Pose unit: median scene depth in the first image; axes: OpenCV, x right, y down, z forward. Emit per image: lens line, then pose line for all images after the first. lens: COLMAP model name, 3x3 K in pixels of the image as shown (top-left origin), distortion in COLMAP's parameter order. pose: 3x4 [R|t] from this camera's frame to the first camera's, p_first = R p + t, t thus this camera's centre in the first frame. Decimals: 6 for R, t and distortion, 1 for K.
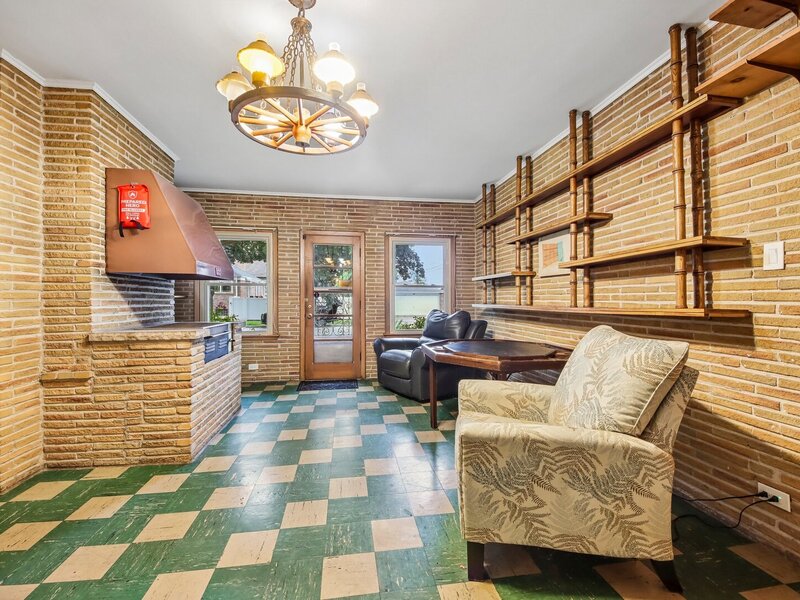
lens RADIAL K [[354.0, 0, 399.2], [0, 354.0, 302.7], [0, 0, 1]] dist [0.041294, -0.027726]
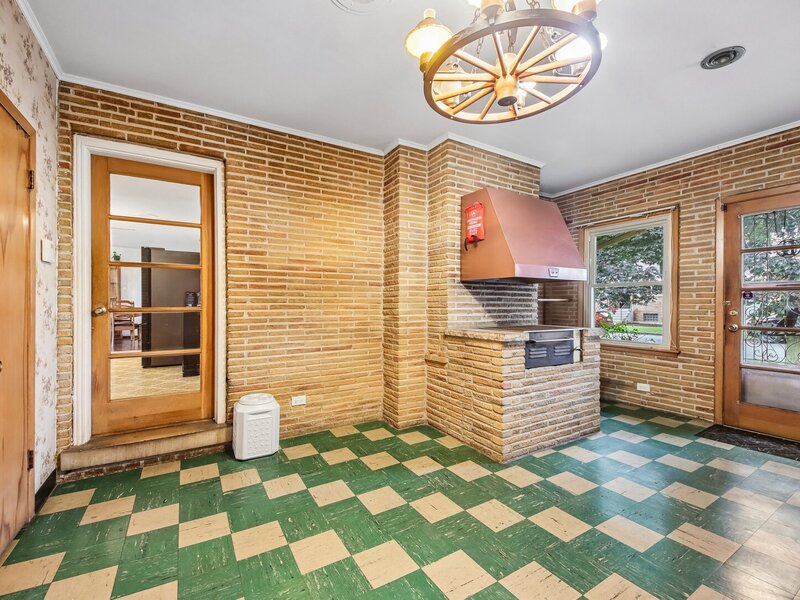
lens RADIAL K [[354.0, 0, 399.2], [0, 354.0, 302.7], [0, 0, 1]] dist [0.041294, -0.027726]
pose [[0.364756, -0.000319, -0.931103, 0.255021], [-0.007238, 0.999969, -0.003177, -0.003380], [0.931075, 0.007898, 0.364743, 0.359860]]
